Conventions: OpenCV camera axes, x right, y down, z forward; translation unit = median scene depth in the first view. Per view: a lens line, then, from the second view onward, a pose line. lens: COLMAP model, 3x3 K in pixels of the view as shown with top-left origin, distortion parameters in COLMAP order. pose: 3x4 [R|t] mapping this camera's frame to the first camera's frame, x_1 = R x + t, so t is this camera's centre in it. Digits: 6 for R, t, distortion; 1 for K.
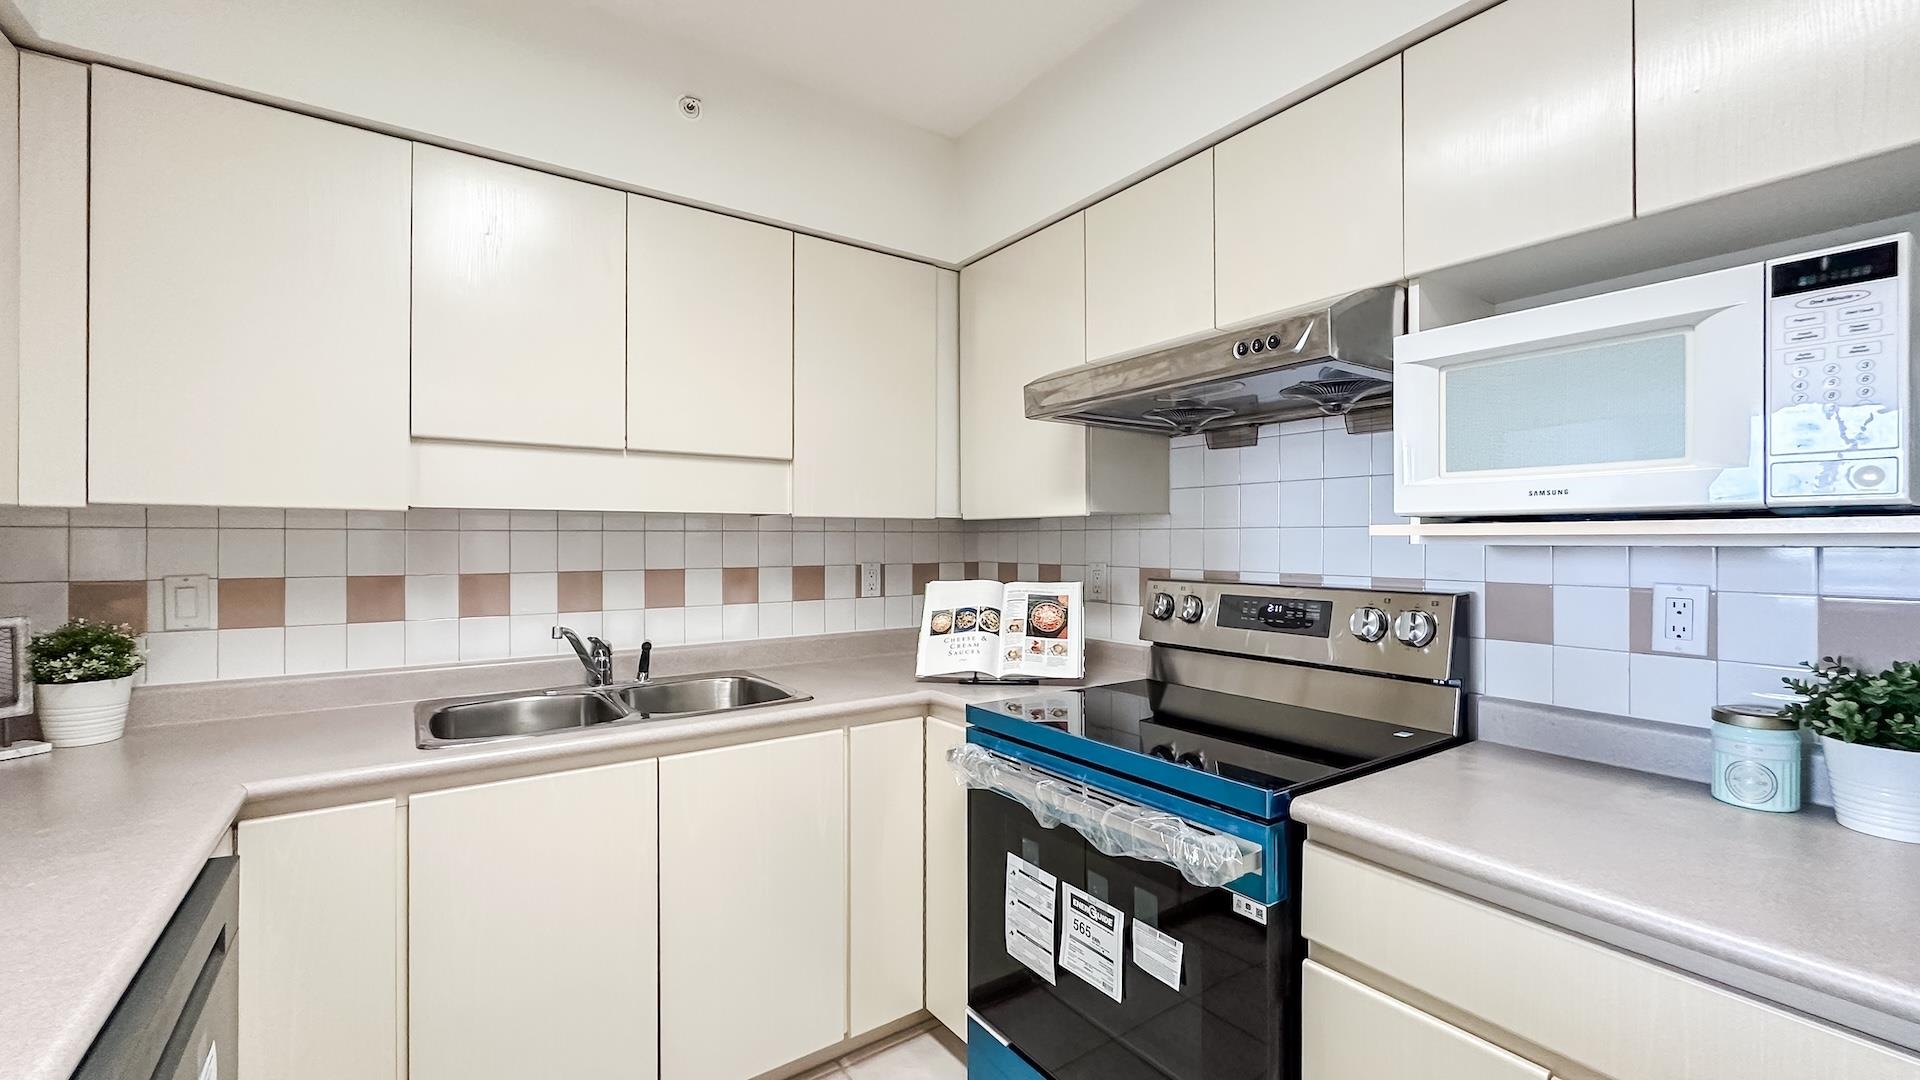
lens RADIAL K [[788.3, 0, 963.5], [0, 788.3, 537.5], [0, 0, 1]] dist [-0.003595, -0.000286]
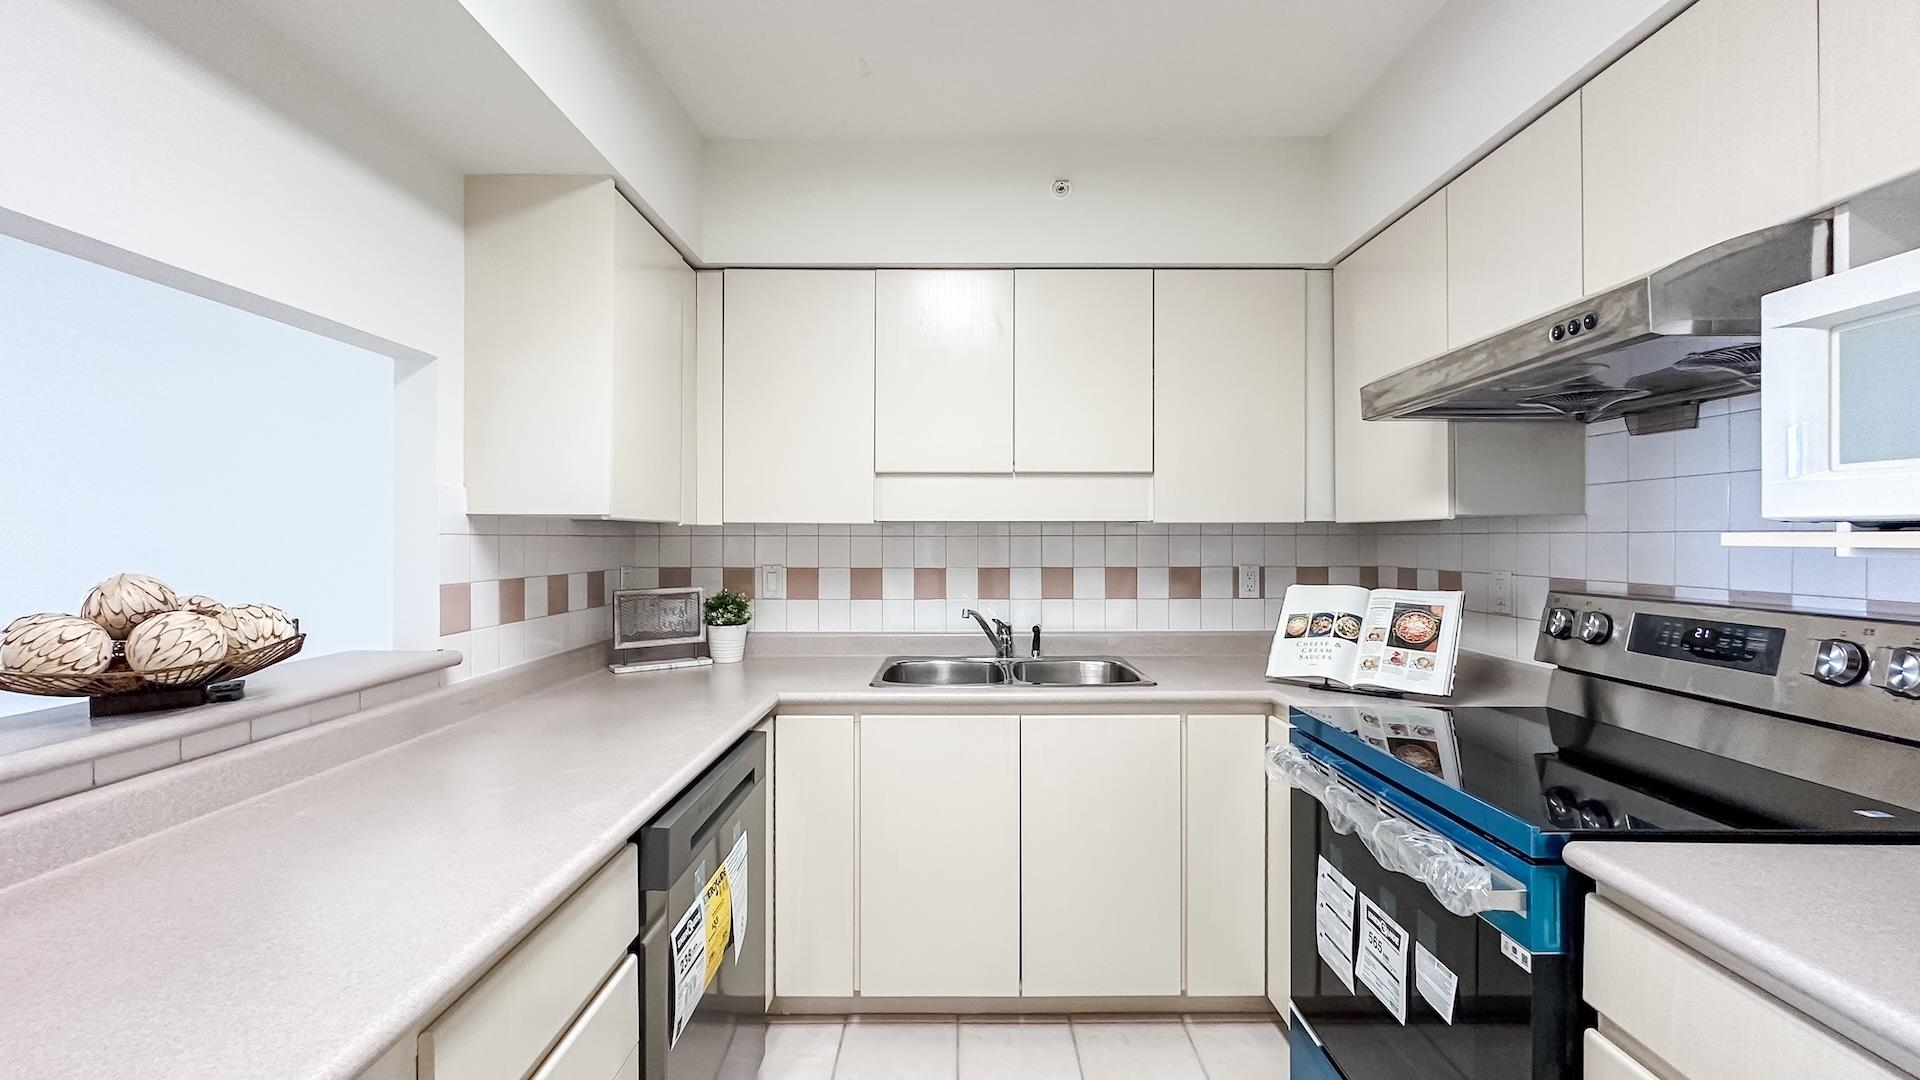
lens RADIAL K [[788.3, 0, 967.4], [0, 788.3, 536.2], [0, 0, 1]] dist [-0.003595, -0.000286]
pose [[0.811972, -0.001032, -0.583695, 0.278600], [0.001889, 0.999998, 0.000860, -0.011628], [0.583693, -0.001801, 0.811972, -0.084418]]
